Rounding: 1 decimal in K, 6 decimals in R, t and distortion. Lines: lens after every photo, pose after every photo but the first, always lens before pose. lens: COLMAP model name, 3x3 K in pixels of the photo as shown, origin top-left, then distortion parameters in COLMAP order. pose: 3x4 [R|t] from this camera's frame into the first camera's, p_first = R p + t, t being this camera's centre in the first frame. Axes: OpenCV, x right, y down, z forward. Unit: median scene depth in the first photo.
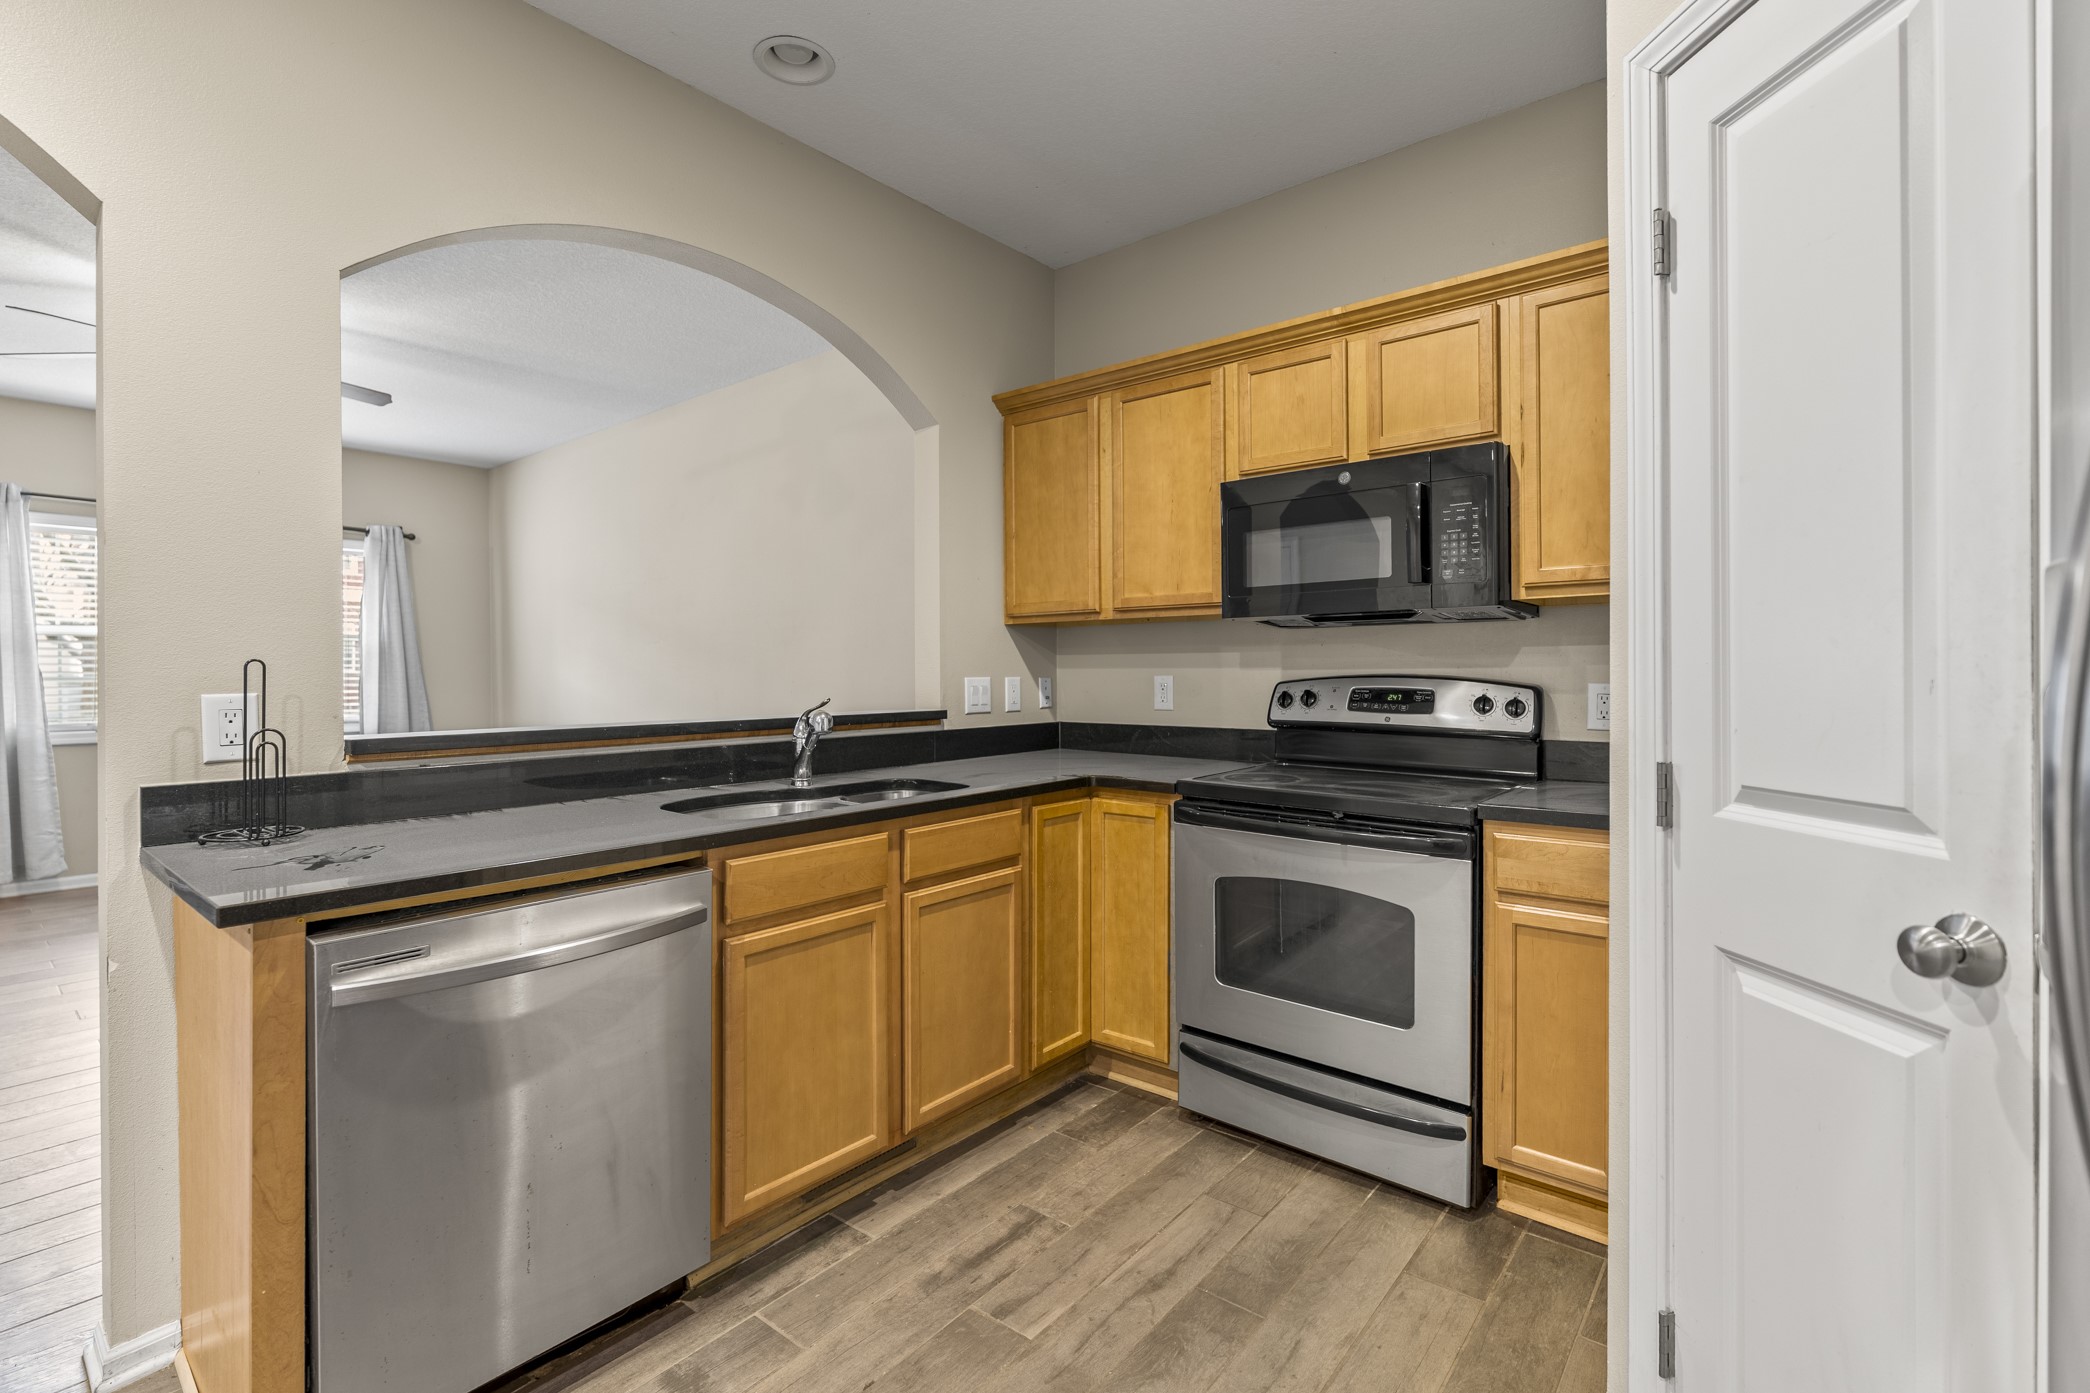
lens RADIAL K [[951.0, 0, 1039.1], [0, 951.0, 676.0], [0, 0, 1]] dist [0.000057, 0.000944]
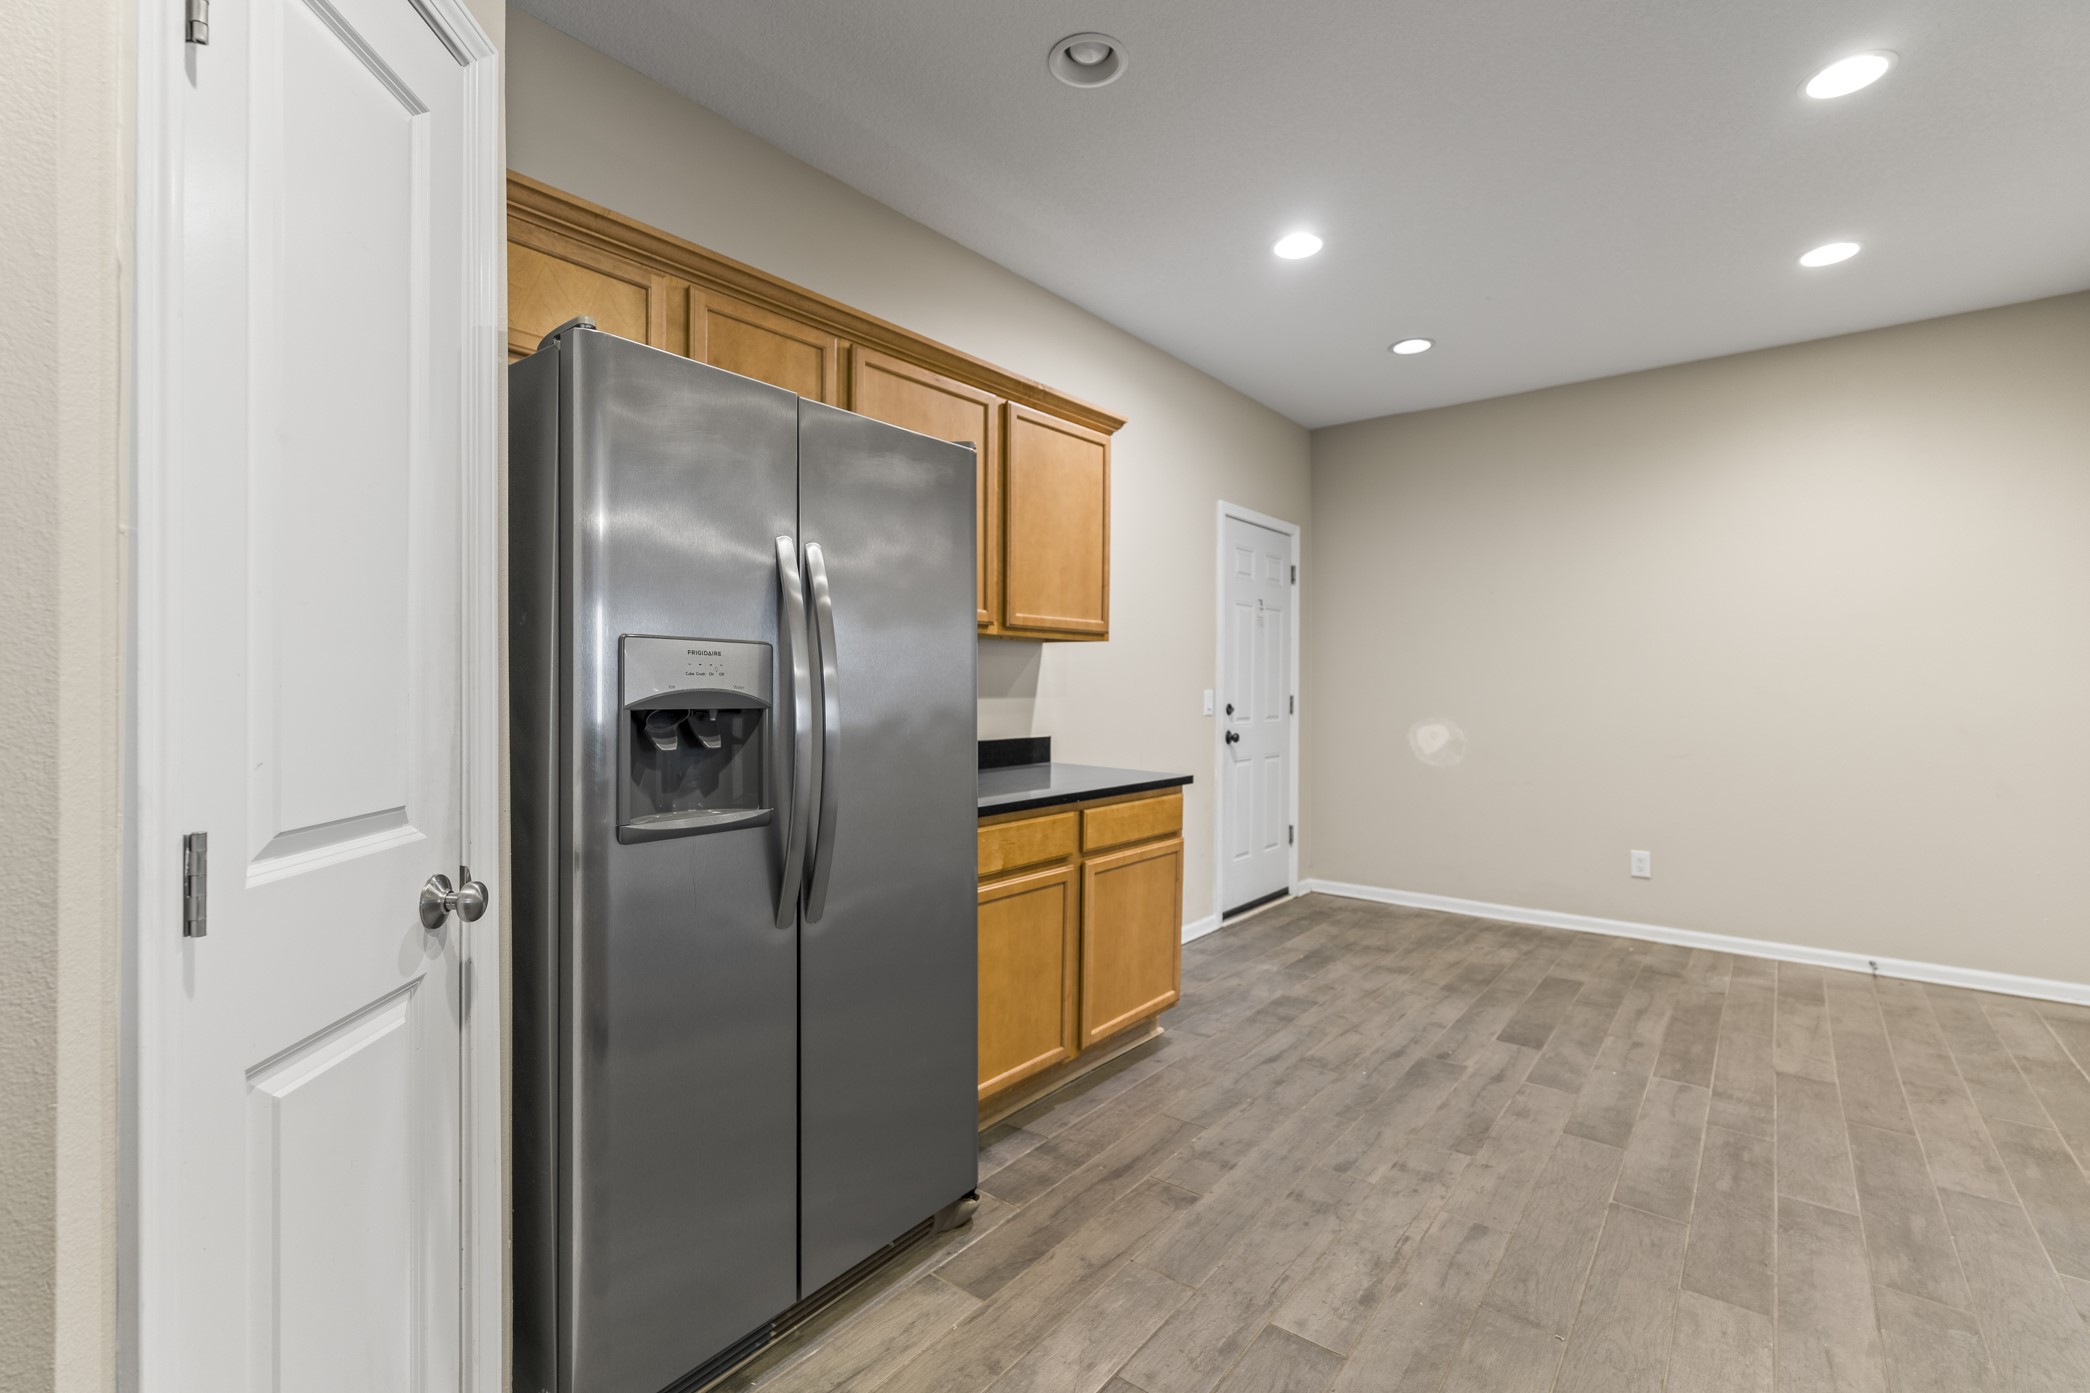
lens RADIAL K [[921.2, 0, 1049.1], [0, 921.2, 691.5], [0, 0, 1]] dist [-0.003834, 0.000142]
pose [[-0.999913, 0.002310, -0.013011, 0.056558], [0.002223, 0.999975, 0.006653, -0.001619], [0.013026, 0.006623, -0.999893, 0.811517]]
